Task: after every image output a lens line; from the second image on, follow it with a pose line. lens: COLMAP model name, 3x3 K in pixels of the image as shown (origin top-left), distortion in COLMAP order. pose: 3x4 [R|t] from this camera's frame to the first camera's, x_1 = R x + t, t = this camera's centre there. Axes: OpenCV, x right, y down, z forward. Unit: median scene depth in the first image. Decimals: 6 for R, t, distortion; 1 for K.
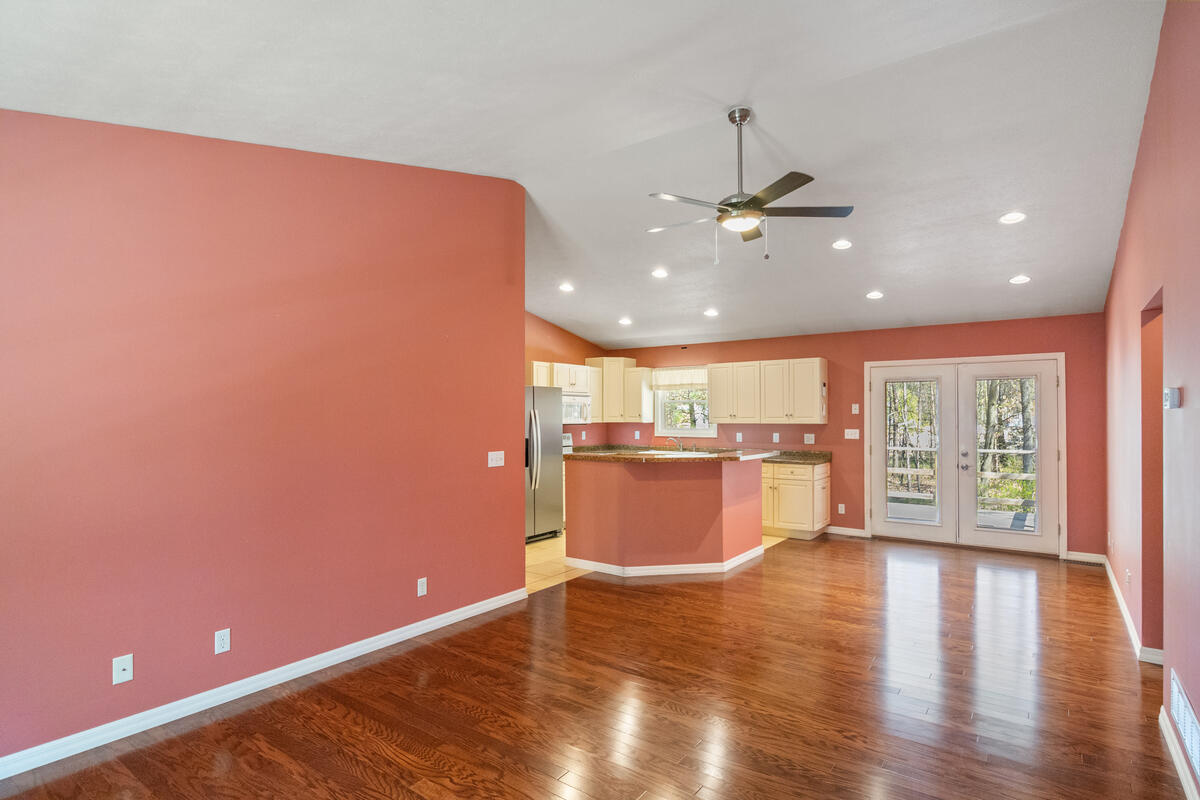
lens RADIAL K [[603.5, 0, 603.5], [0, 603.5, 407.3], [0, 0, 1]] dist [-0.000206, -0.000338]
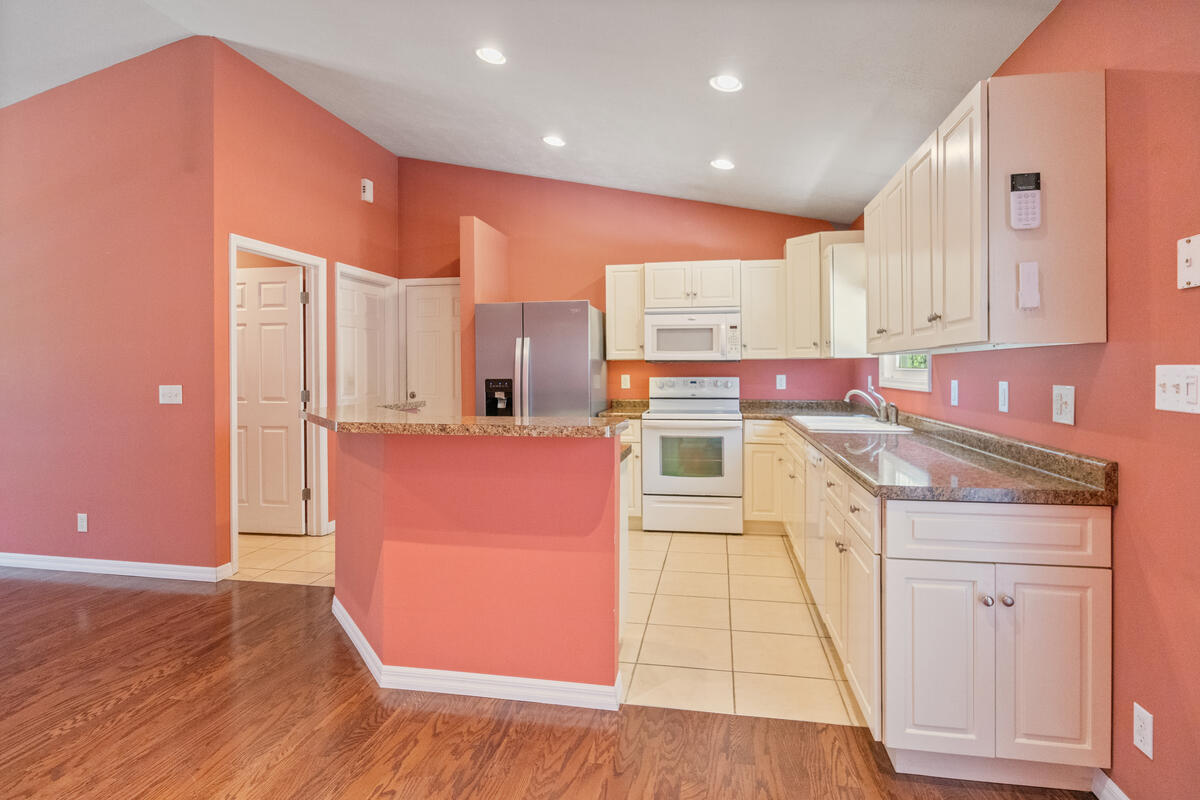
lens RADIAL K [[611.6, 0, 604.4], [0, 611.6, 366.5], [0, 0, 1]] dist [-0.001787, -0.001920]
pose [[0.436824, -0.002462, -0.899544, 0.428389], [0.013926, 0.999895, 0.004026, 0.028125], [0.899439, -0.014286, 0.436812, 0.616344]]
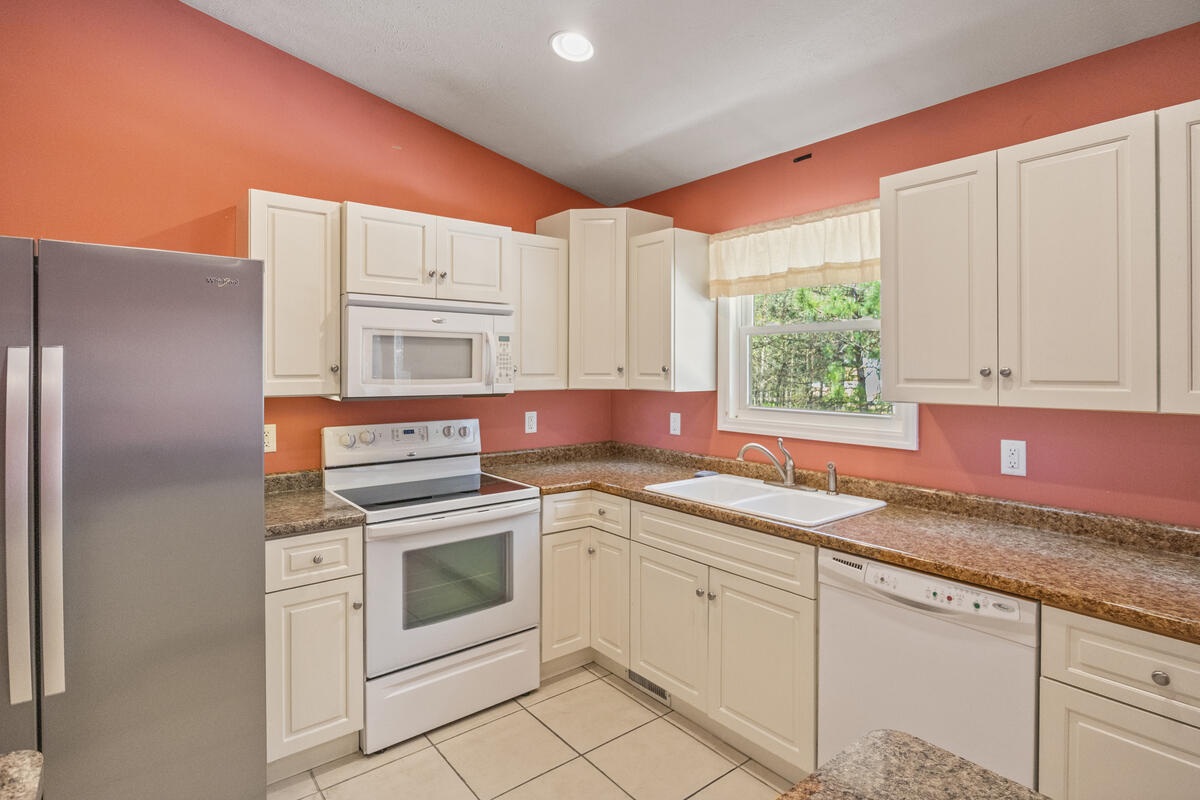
lens RADIAL K [[611.6, 0, 604.4], [0, 611.6, 366.5], [0, 0, 1]] dist [-0.001787, -0.001920]
pose [[0.964647, 0.001333, -0.263541, 0.117799], [0.000950, 0.999963, 0.008536, 0.008313], [0.263543, -0.008485, 0.964610, 0.659815]]
